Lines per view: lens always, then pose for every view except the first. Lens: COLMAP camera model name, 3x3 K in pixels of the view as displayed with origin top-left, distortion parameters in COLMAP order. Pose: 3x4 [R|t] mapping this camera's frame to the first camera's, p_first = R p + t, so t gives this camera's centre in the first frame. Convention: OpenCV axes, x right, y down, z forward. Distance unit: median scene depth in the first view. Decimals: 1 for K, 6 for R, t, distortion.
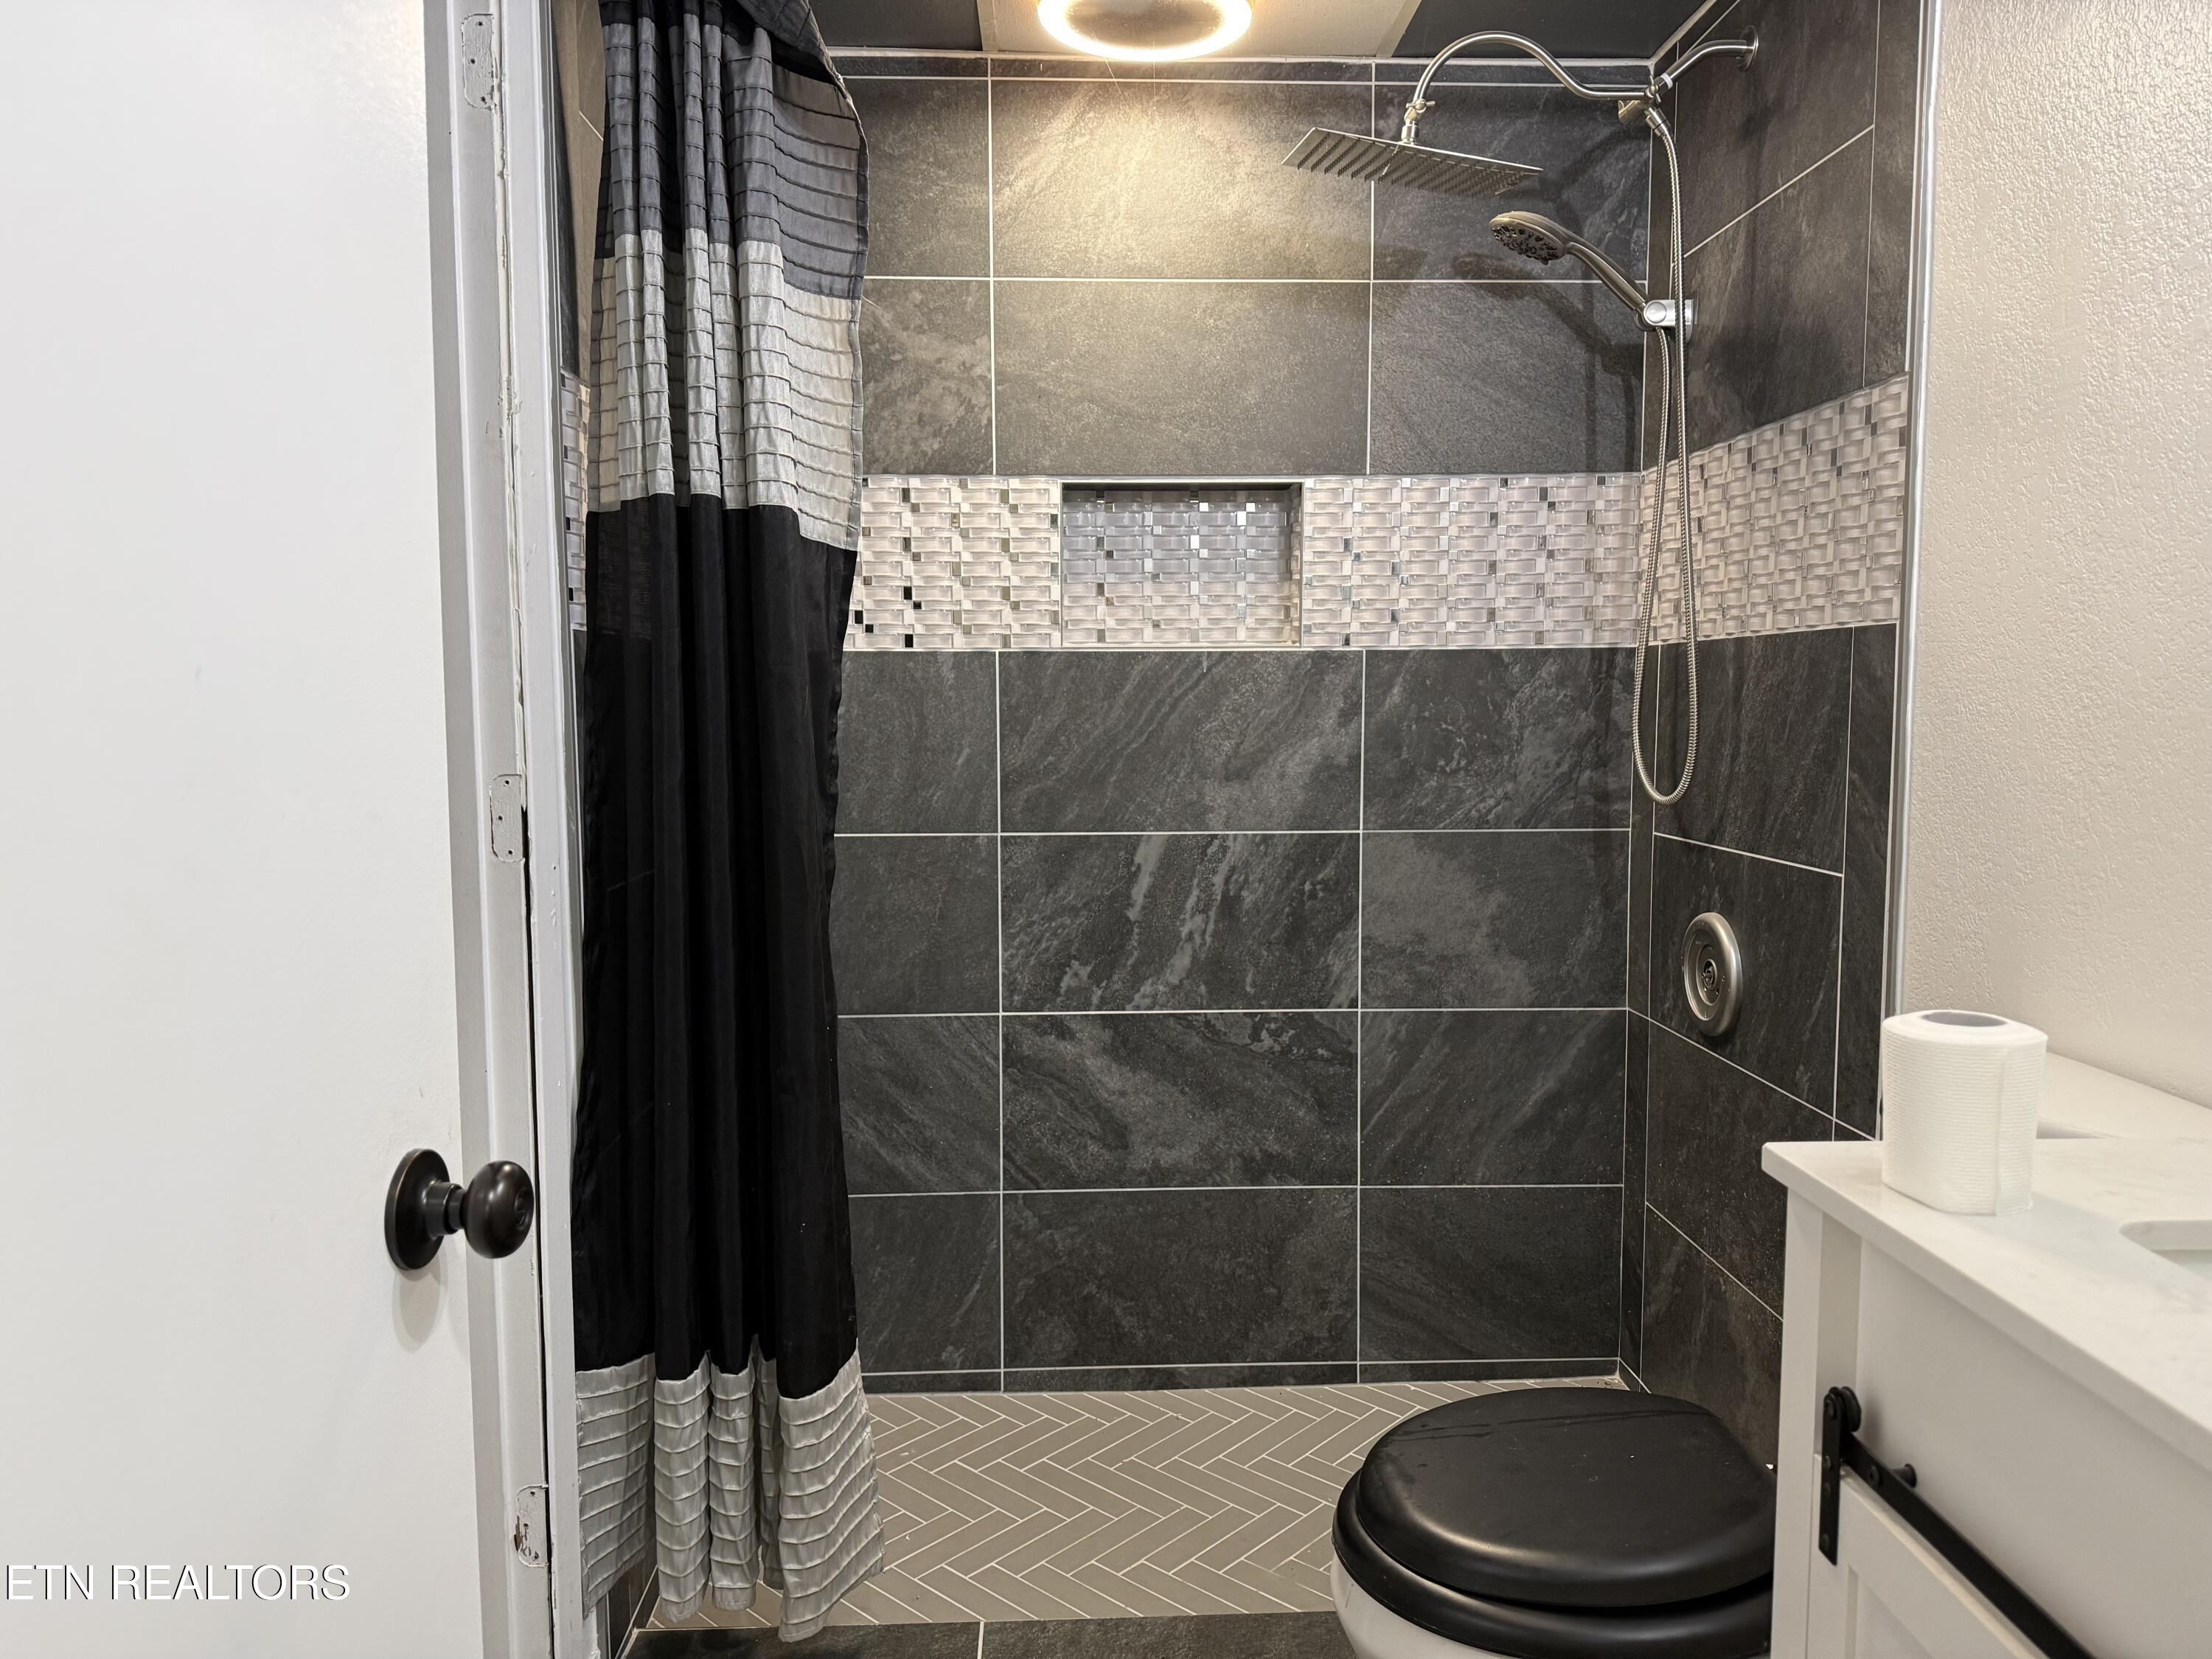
lens RADIAL K [[1544.2, 0, 1102.4], [0, 1544.2, 829.9], [0, 0, 1]] dist [0.032778, -0.046343]
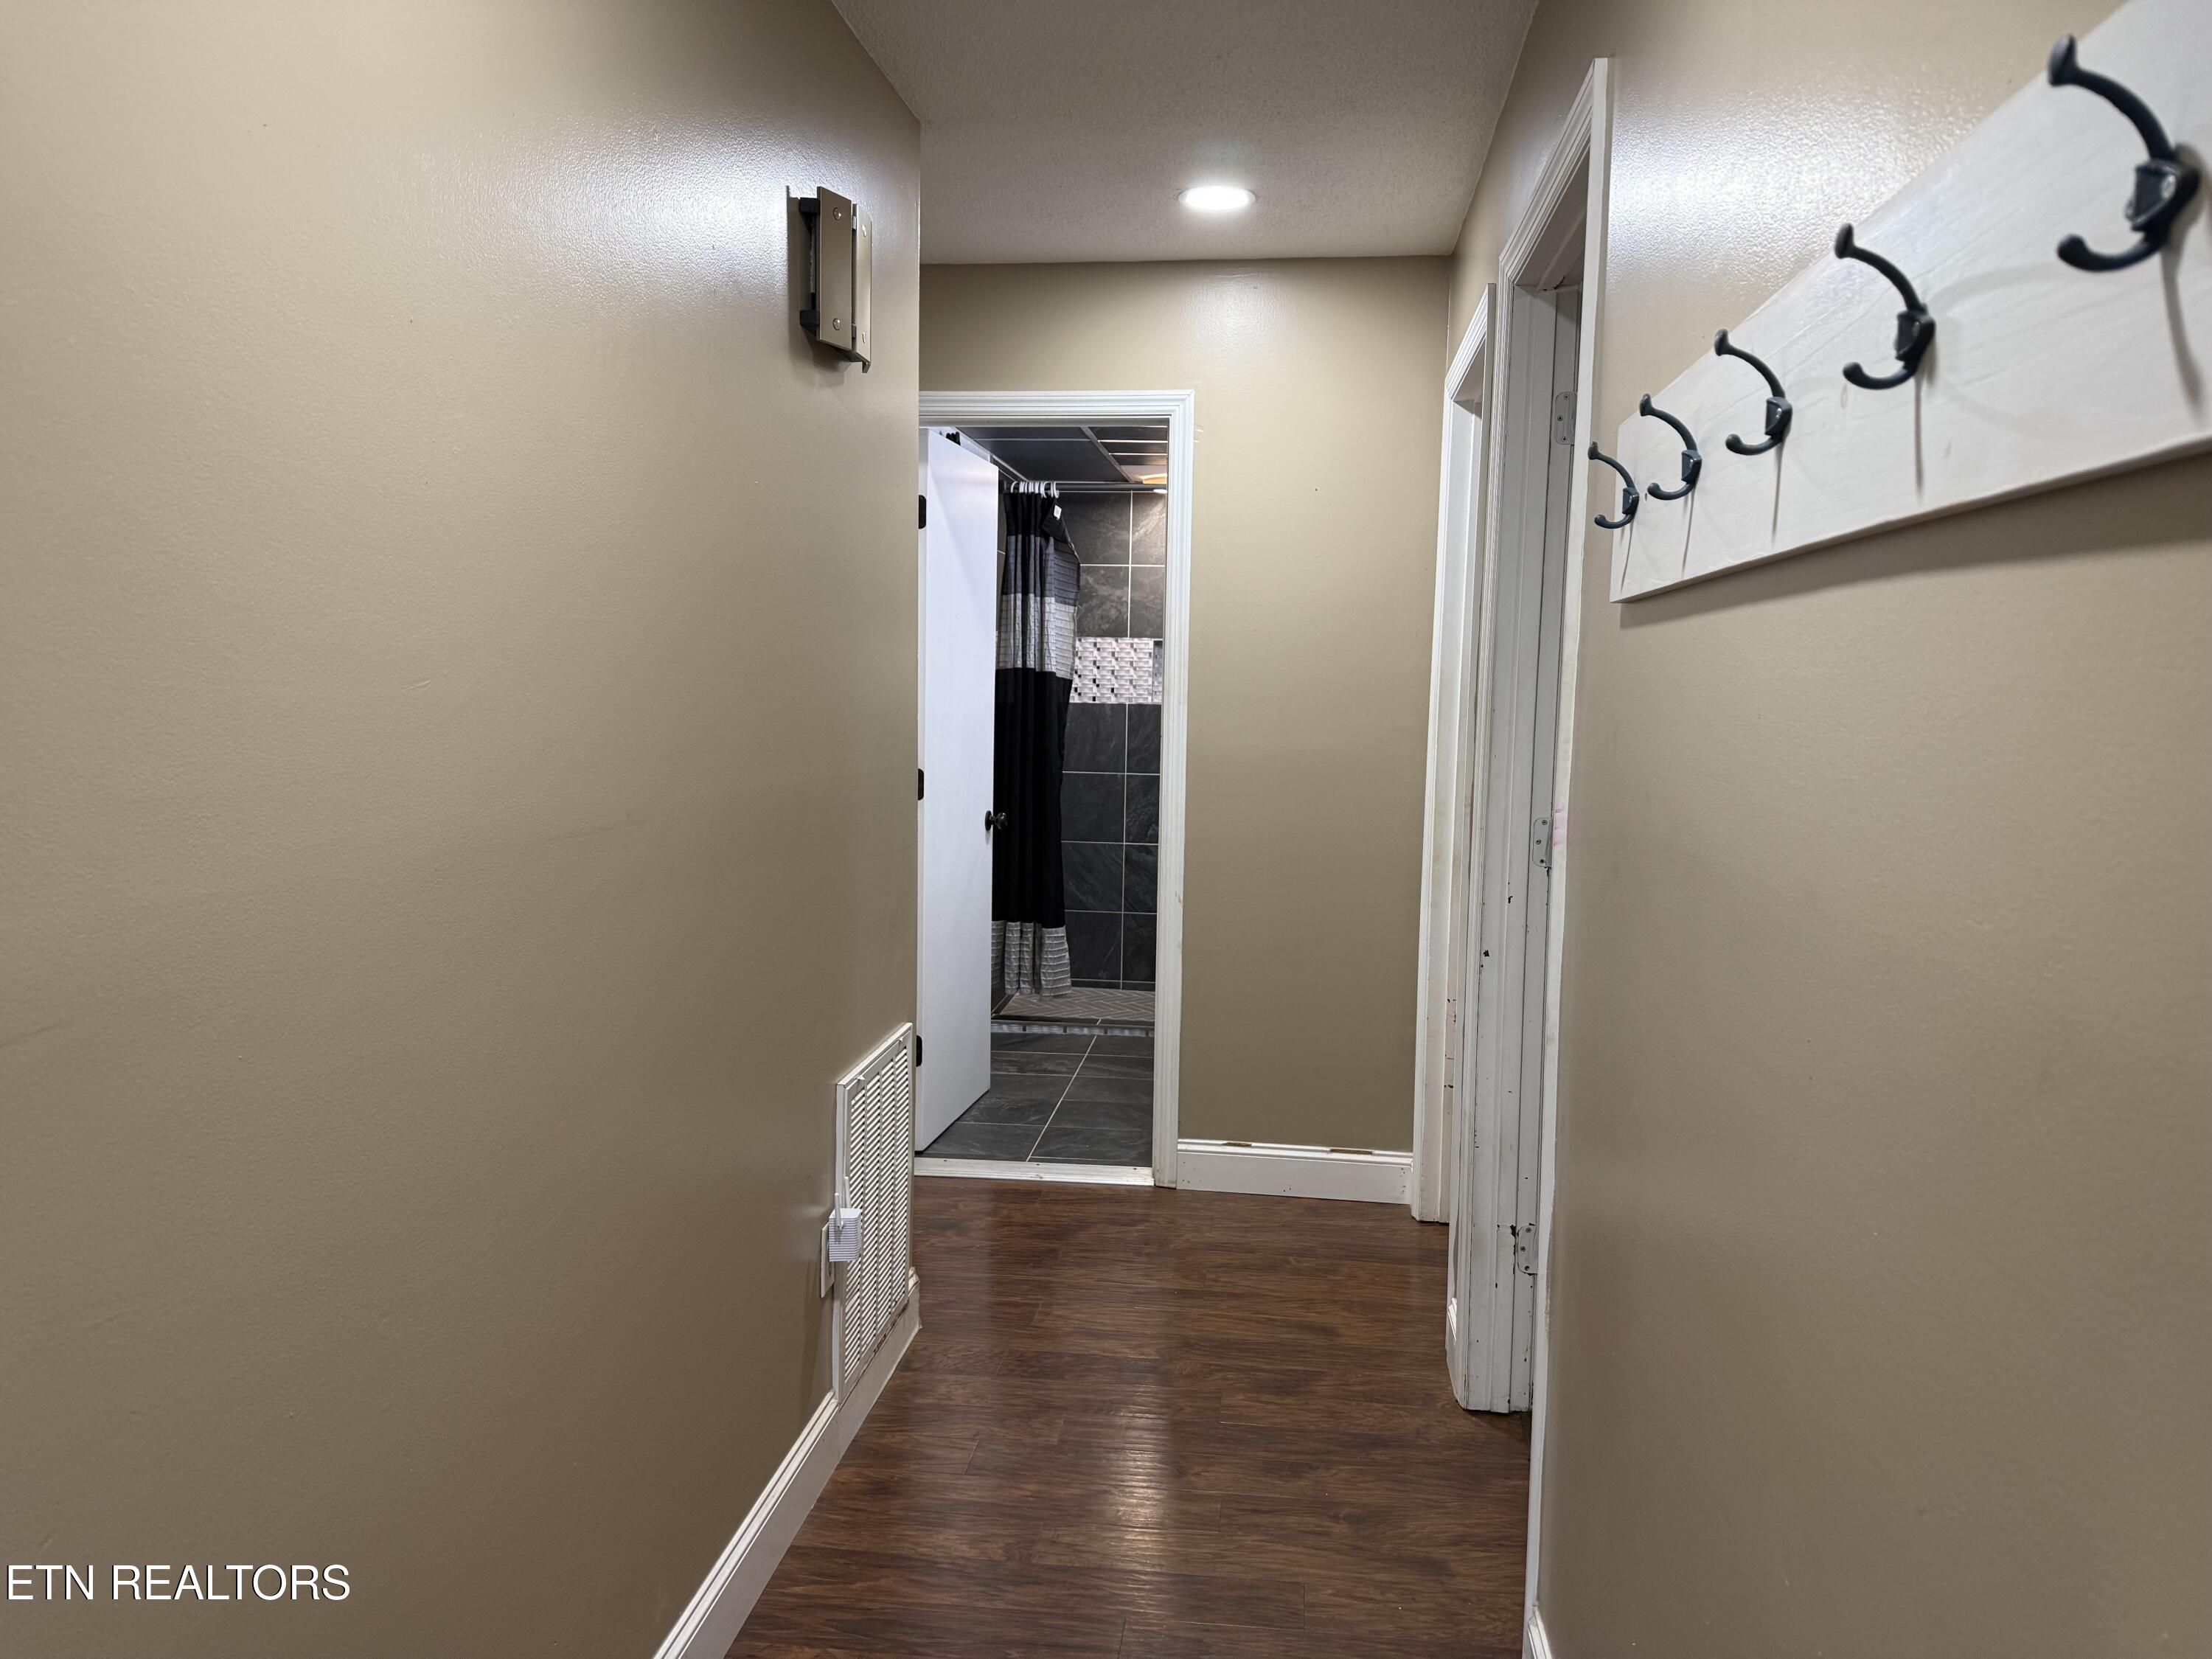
lens RADIAL K [[1544.2, 0, 1106.0], [0, 1544.2, 826.7], [0, 0, 1]] dist [0.032778, -0.046343]
pose [[0.988327, 0.039912, -0.147029, 0.356125], [-0.037970, 0.999151, 0.015997, 0.064842], [0.147542, -0.010228, 0.989003, -1.969298]]
